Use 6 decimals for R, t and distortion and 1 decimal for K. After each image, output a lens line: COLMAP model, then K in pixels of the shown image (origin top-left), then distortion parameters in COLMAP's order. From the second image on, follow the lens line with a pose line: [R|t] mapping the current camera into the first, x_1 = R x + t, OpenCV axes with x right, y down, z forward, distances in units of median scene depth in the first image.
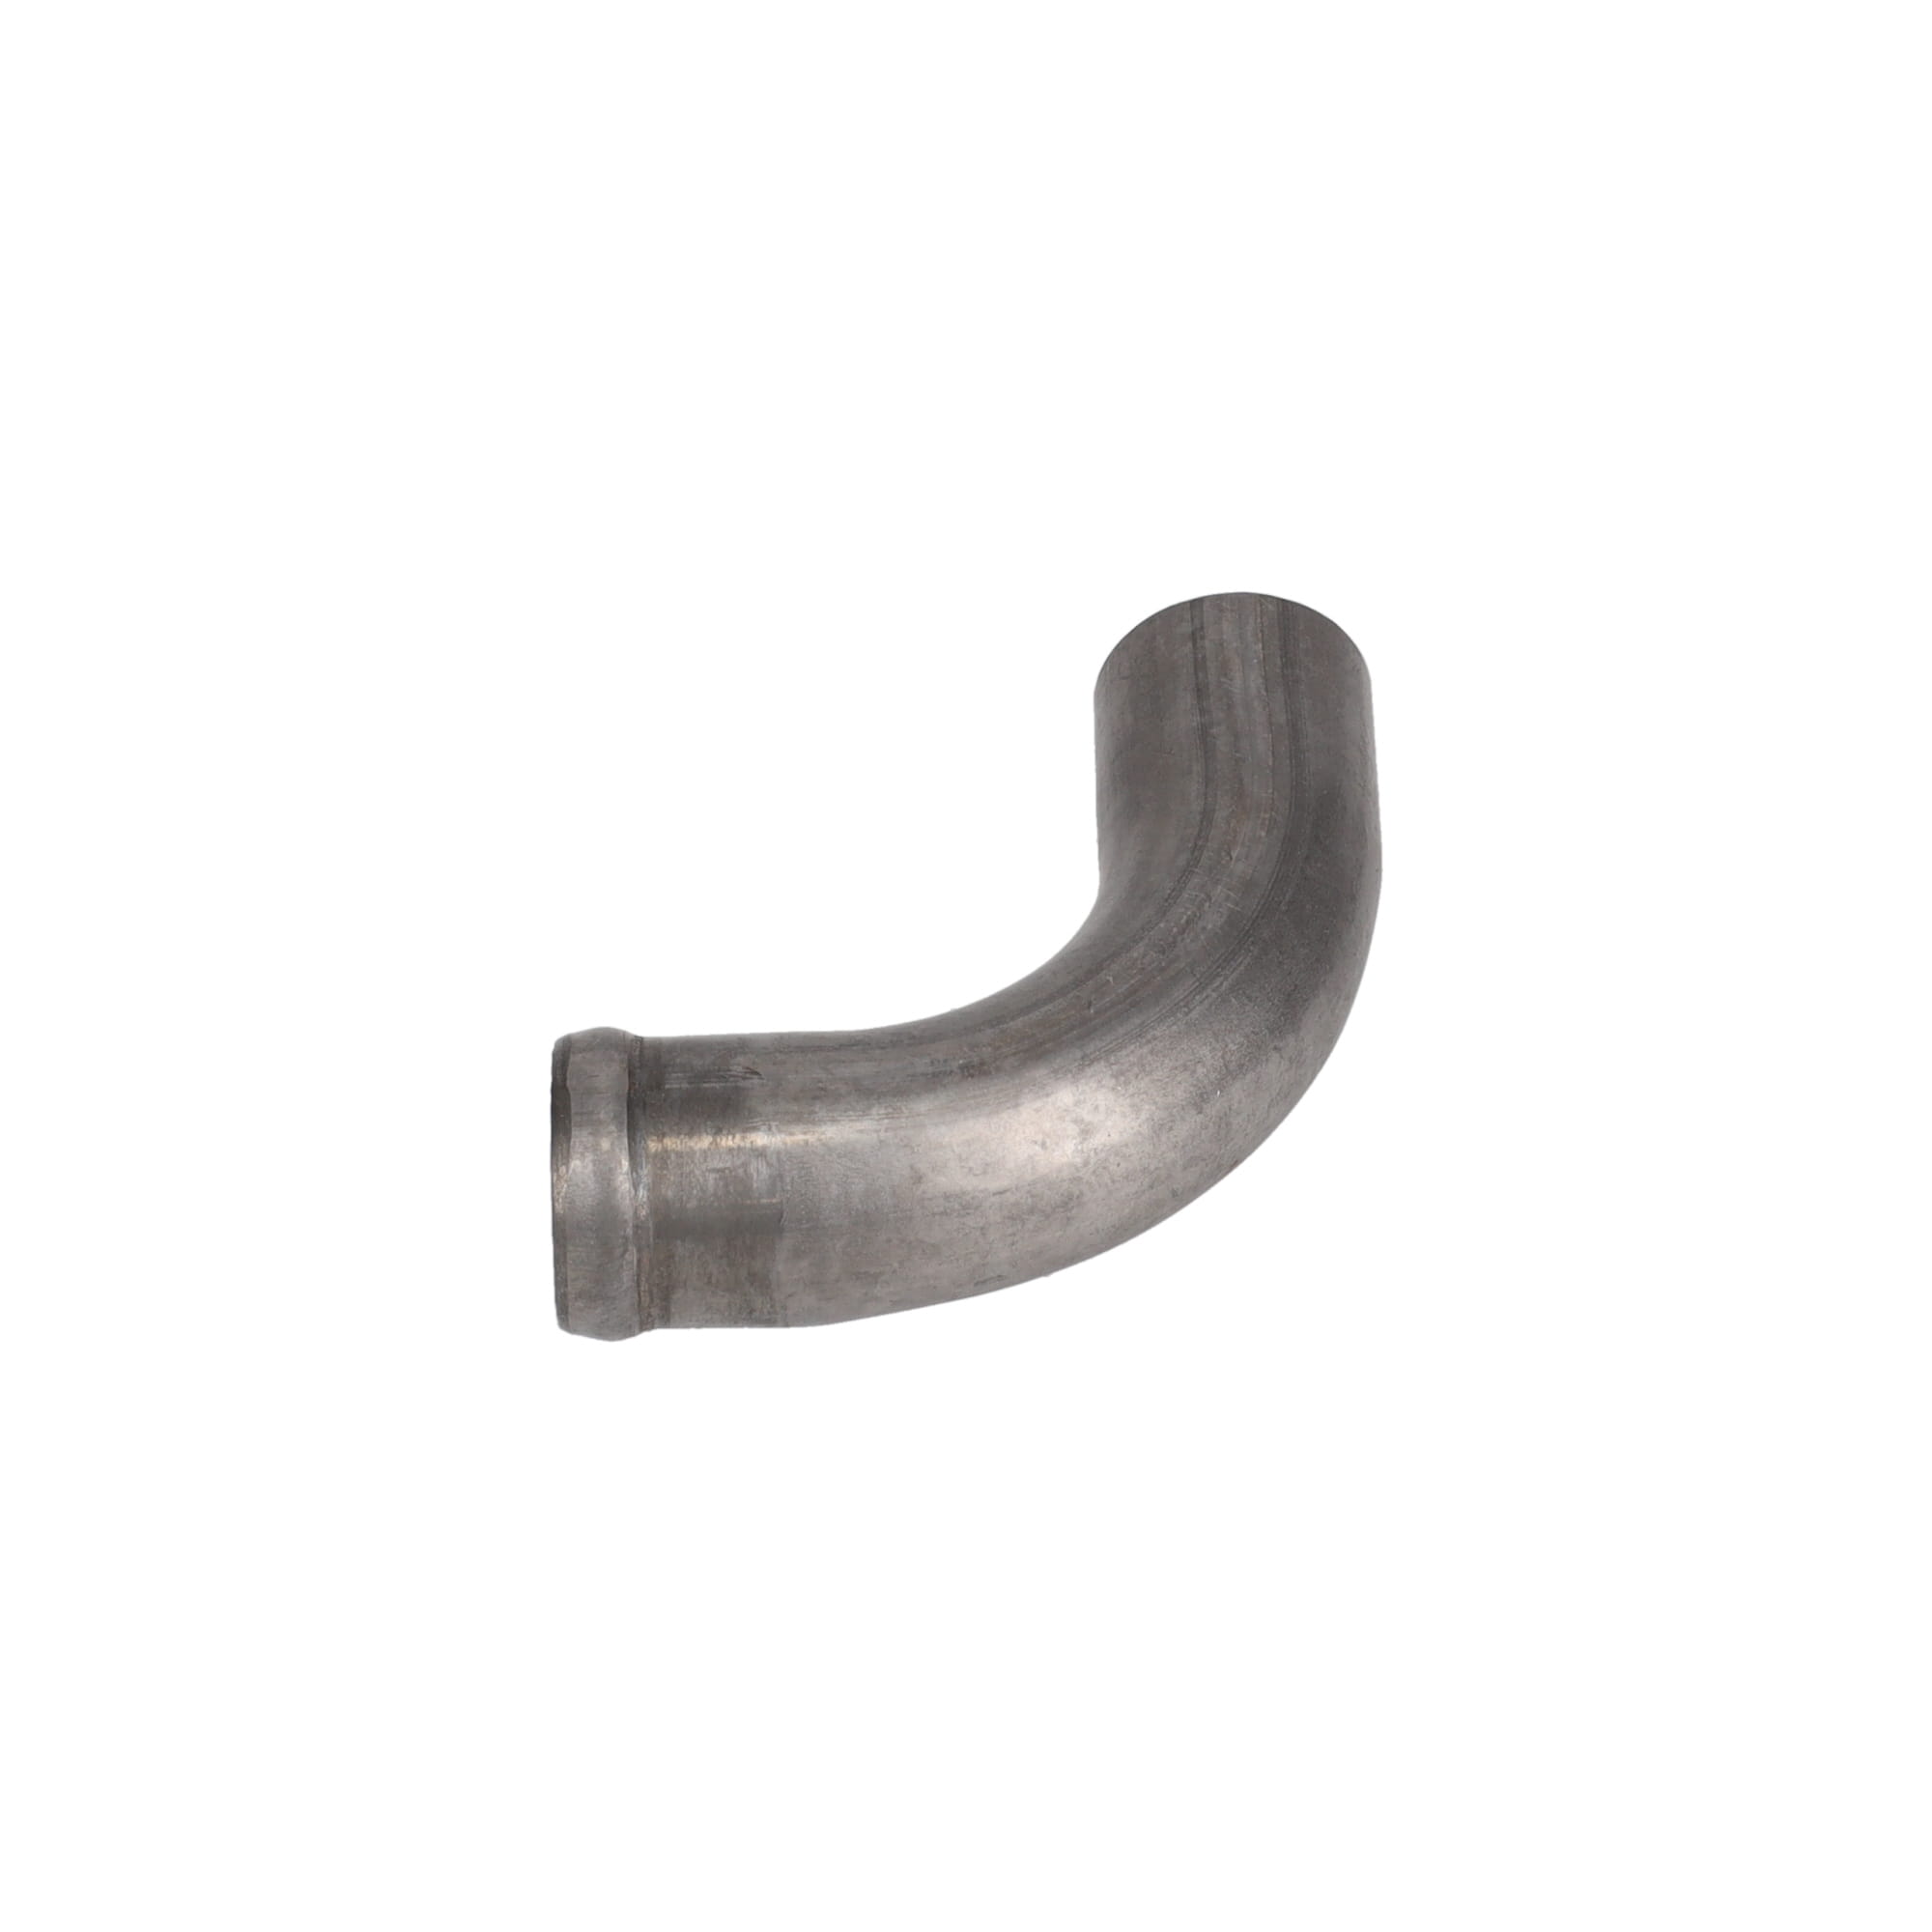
lens RADIAL K [[7359.6, 0, 966.0], [0, 7359.6, 966.0], [0, 0, 1]] dist [0.017708, 0.145753]
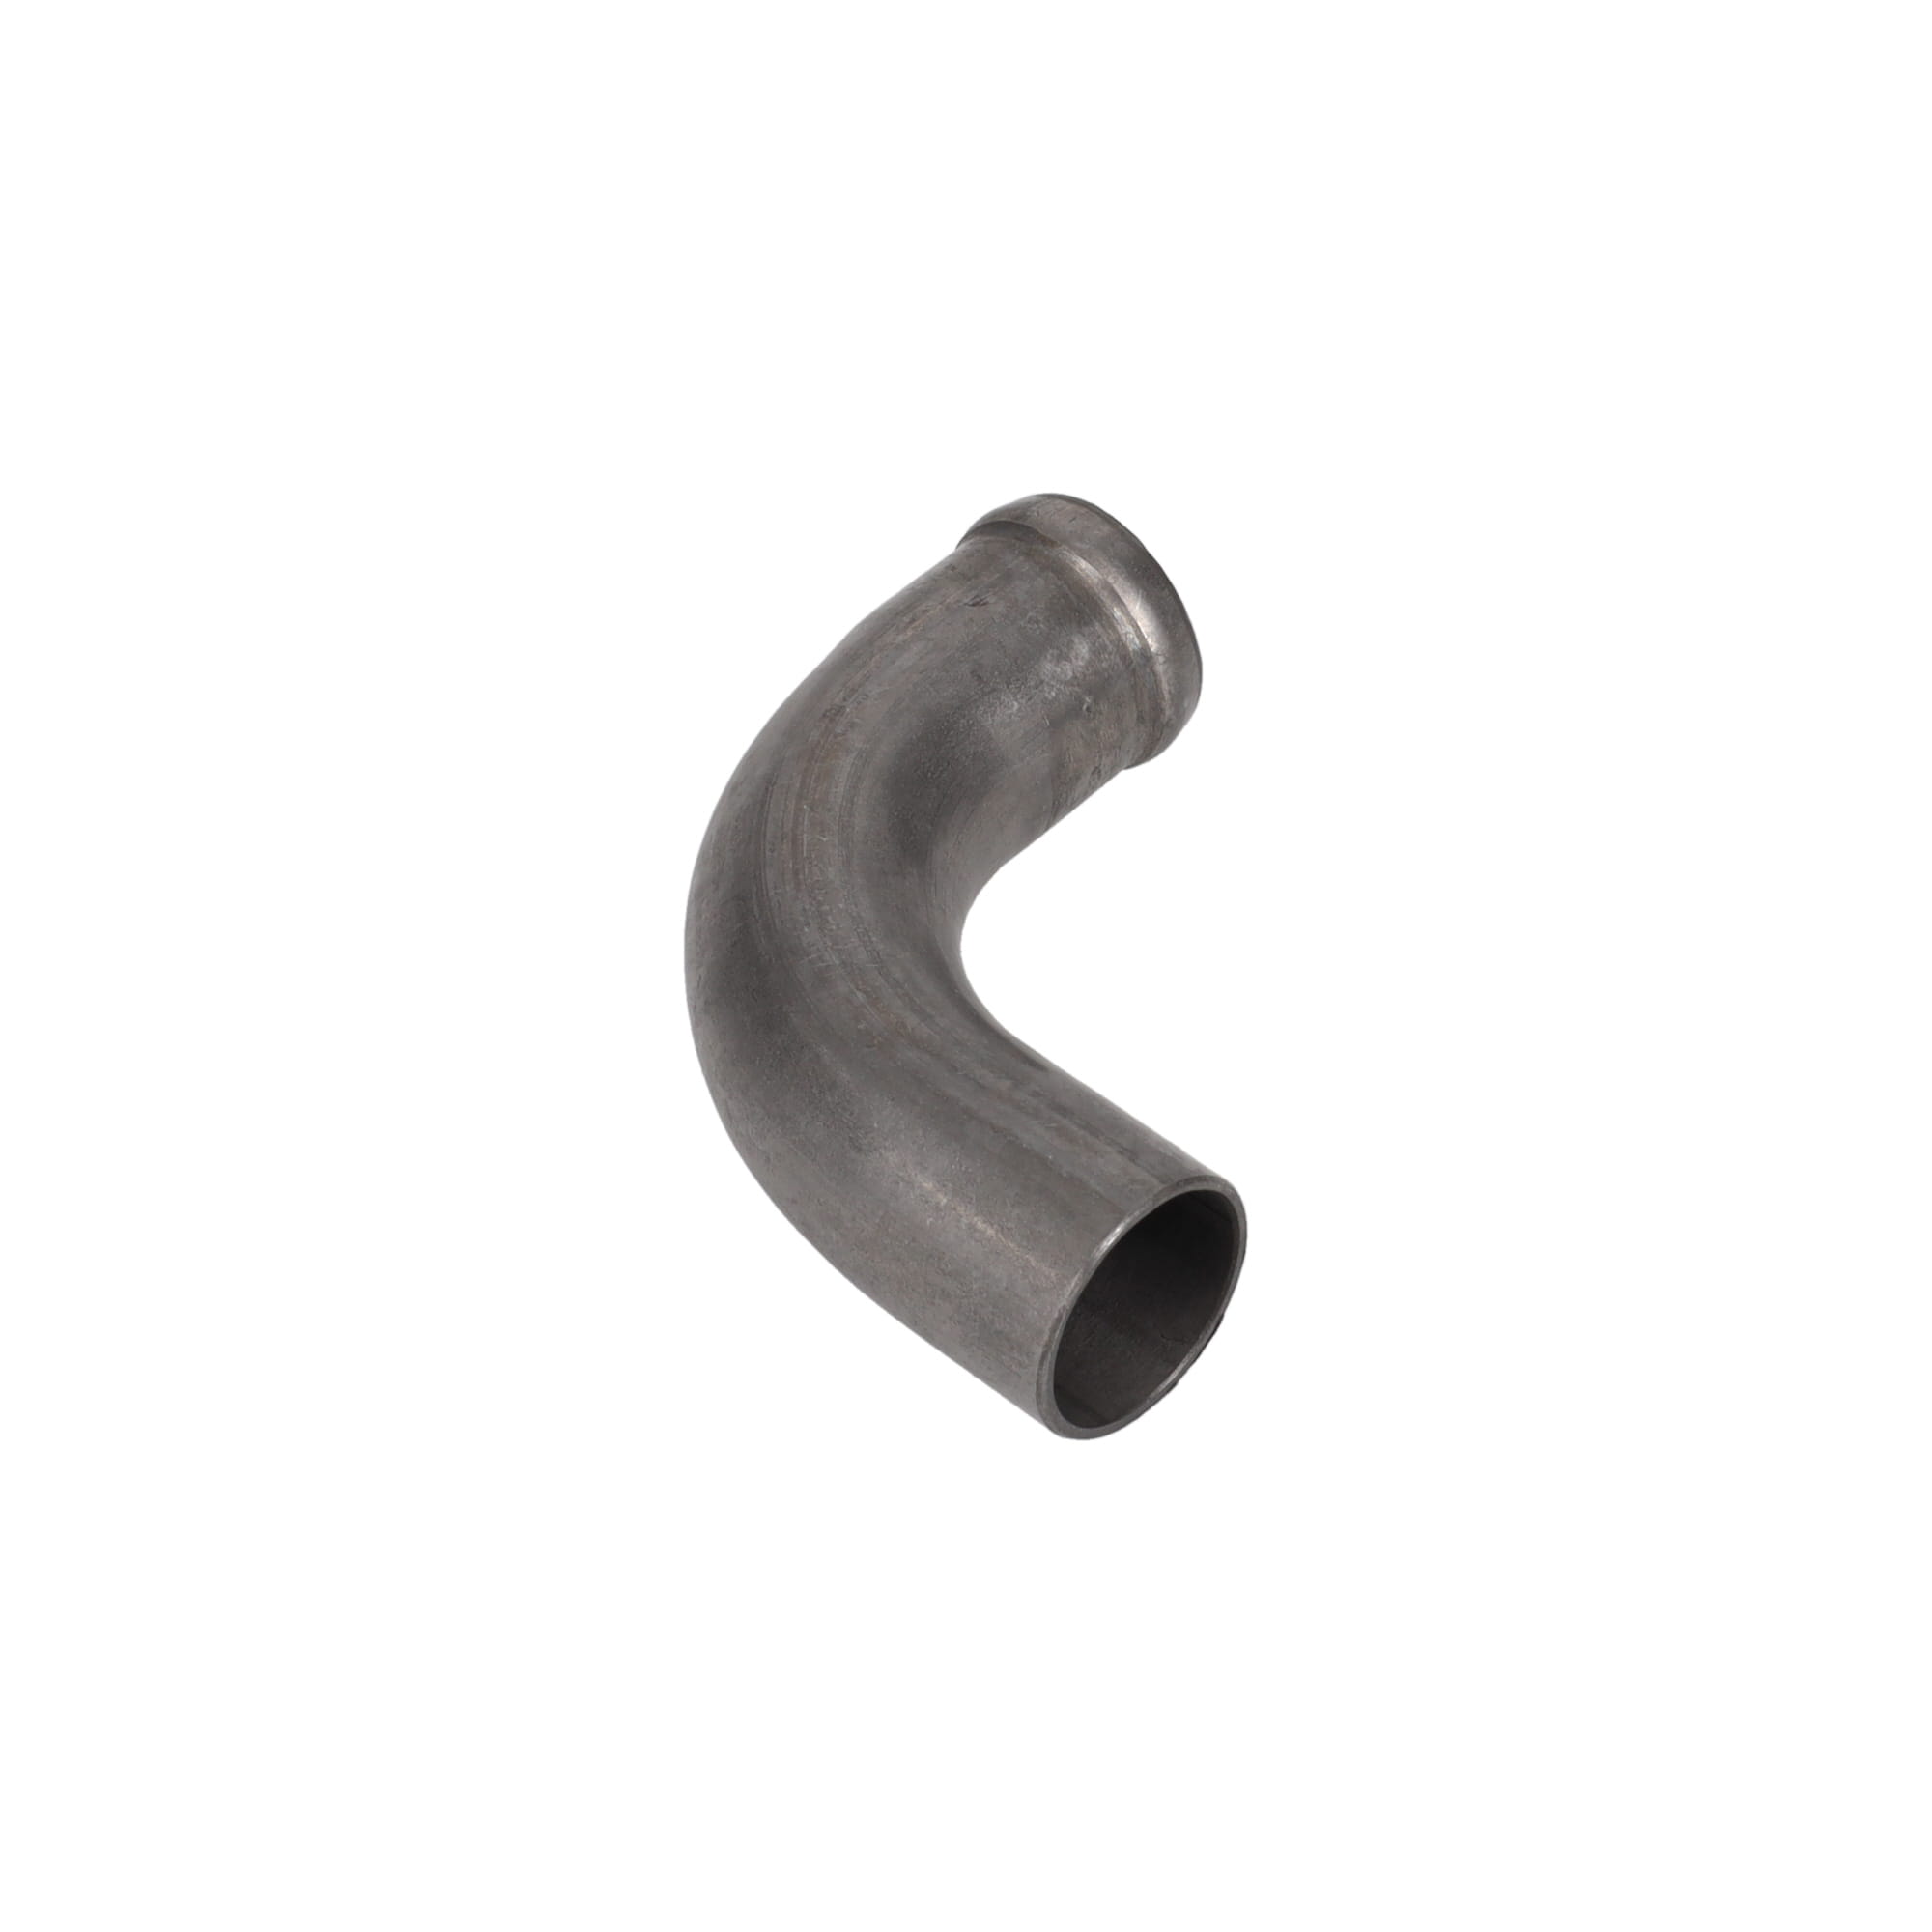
lens RADIAL K [[7359.6, 0, 966.0], [0, 7359.6, 966.0], [0, 0, 1]] dist [0.017708, 0.145753]
pose [[-0.708729, 0.506177, -0.491415, 0.505294], [-0.475470, 0.171883, 0.862778, -0.866207], [0.521184, 0.845128, 0.118854, 0.896089]]
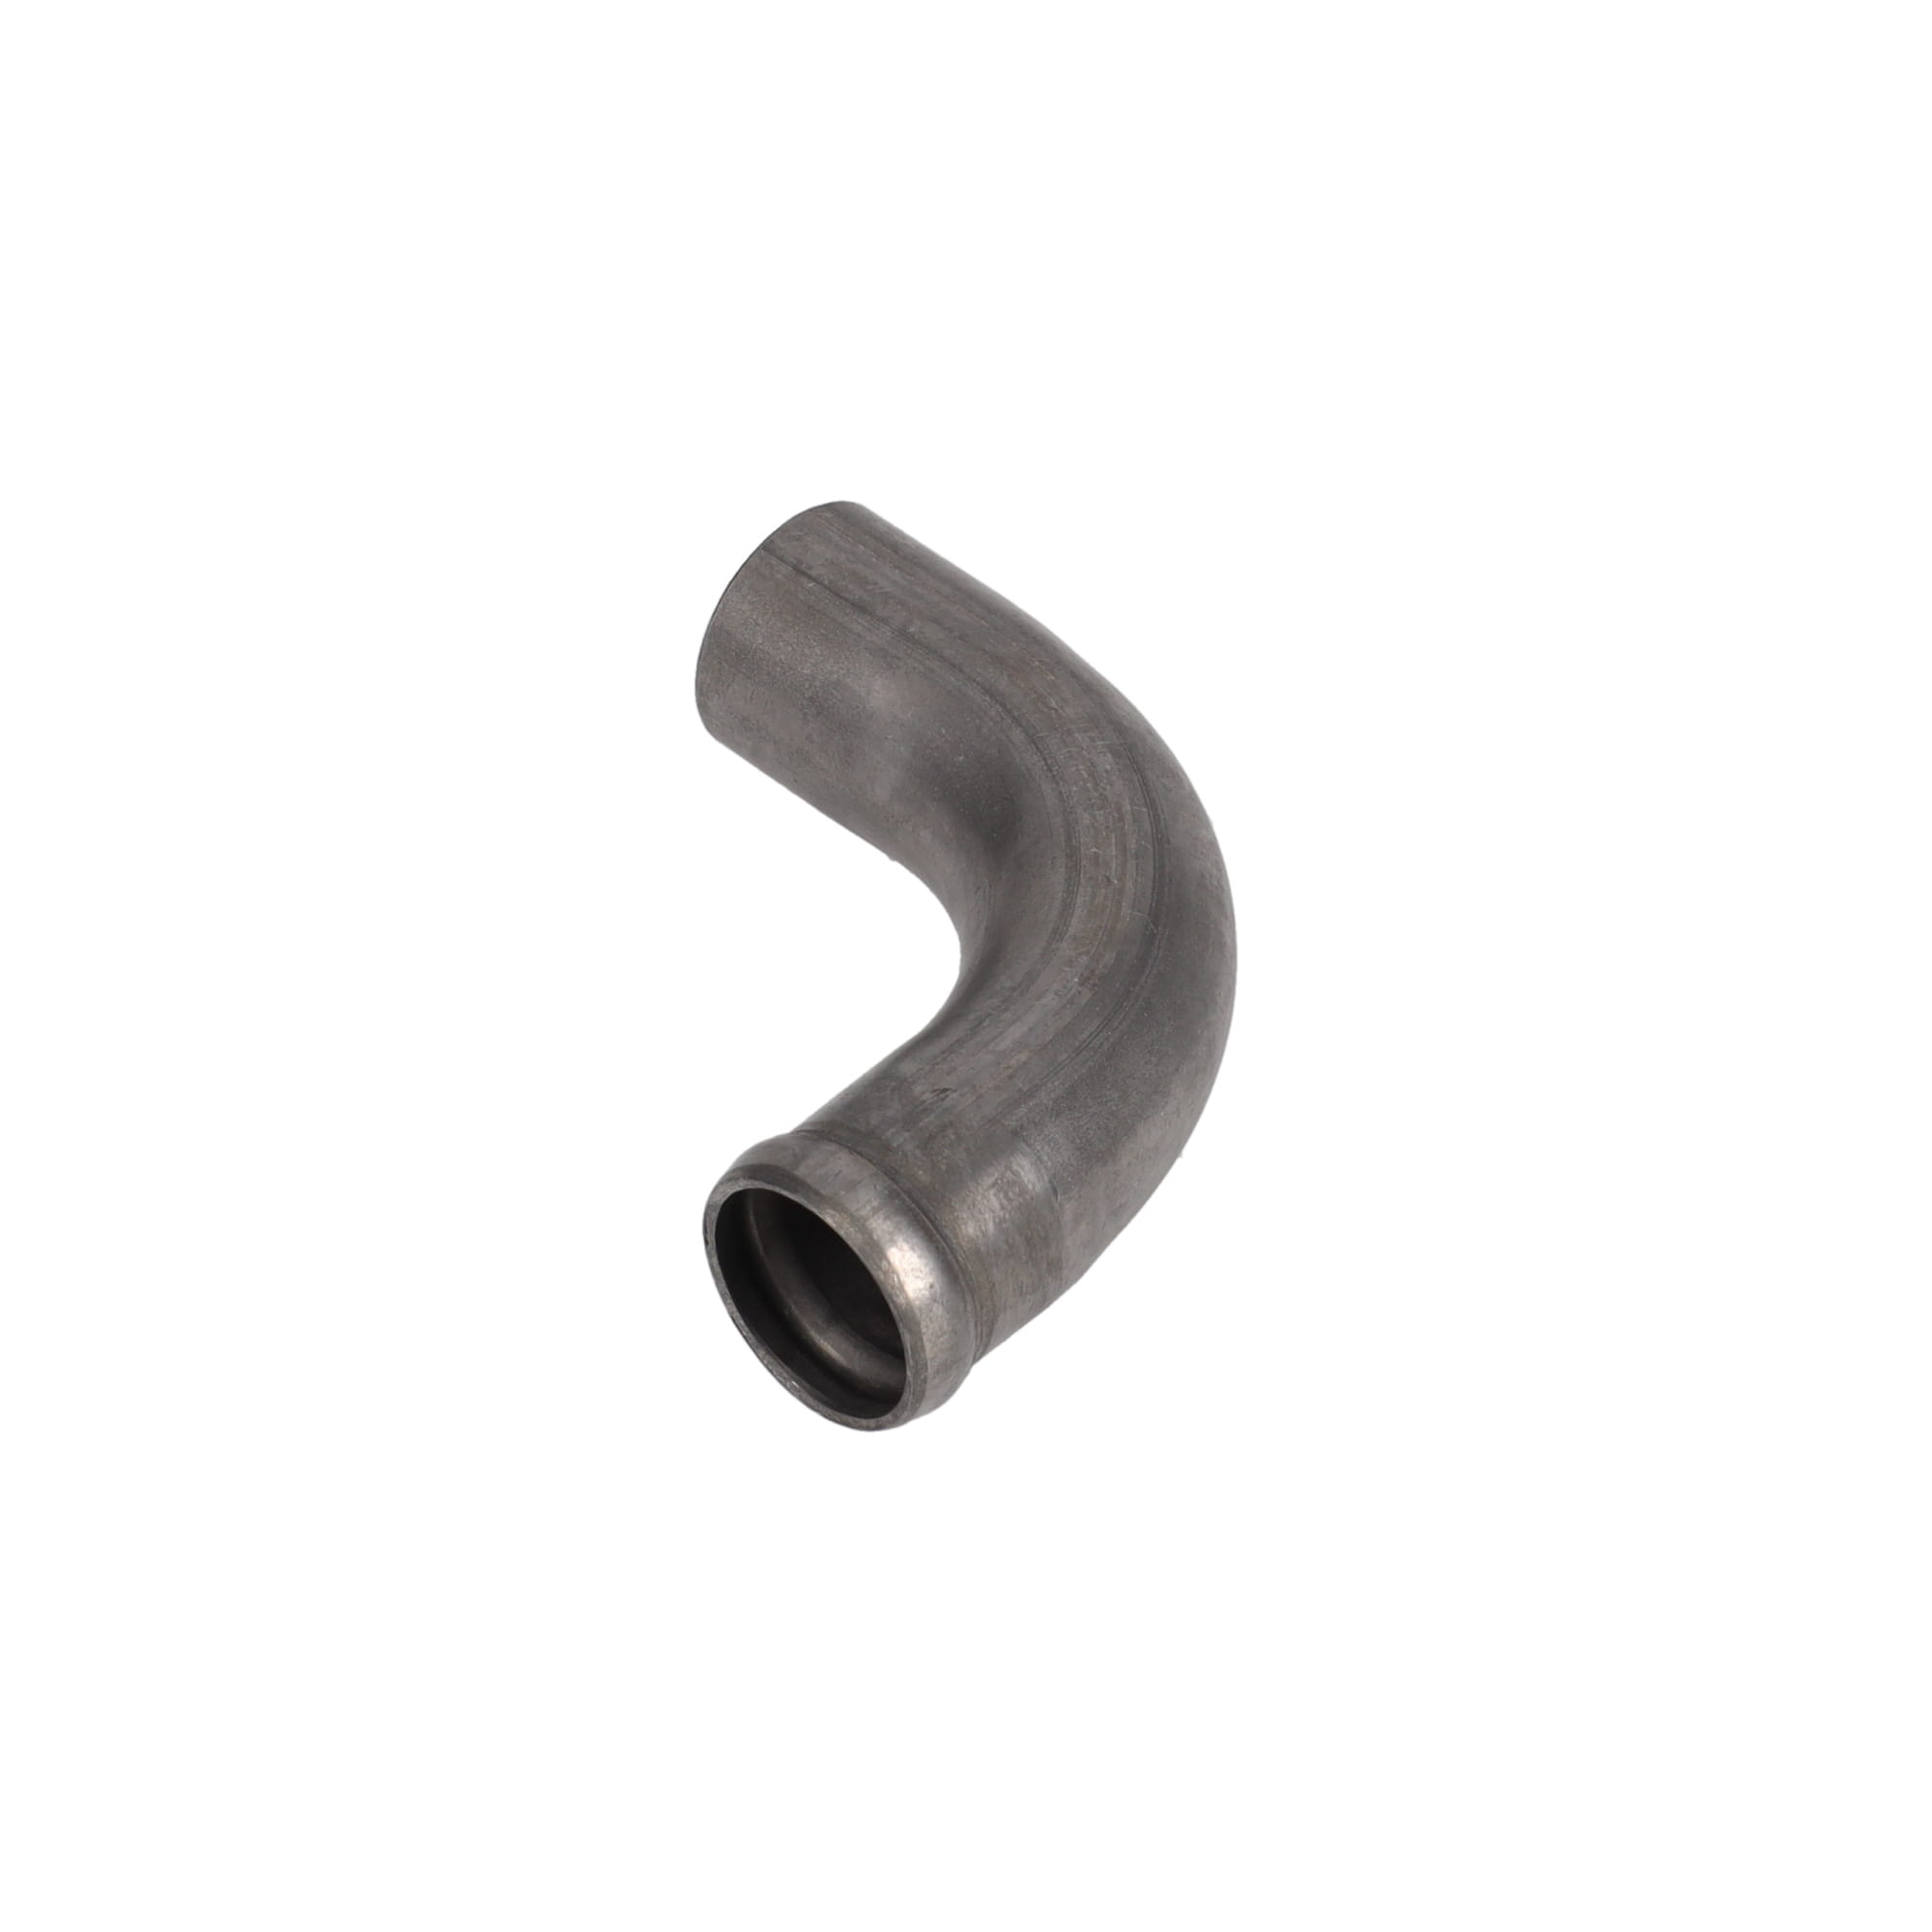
lens RADIAL K [[7359.6, 0, 966.0], [0, 7359.6, 966.0], [0, 0, 1]] dist [0.017708, 0.145753]
pose [[0.704689, -0.493668, 0.509613, -0.509993], [0.494540, 0.856783, 0.146128, -0.139488], [-0.508766, 0.149049, 0.847904, 0.153994]]
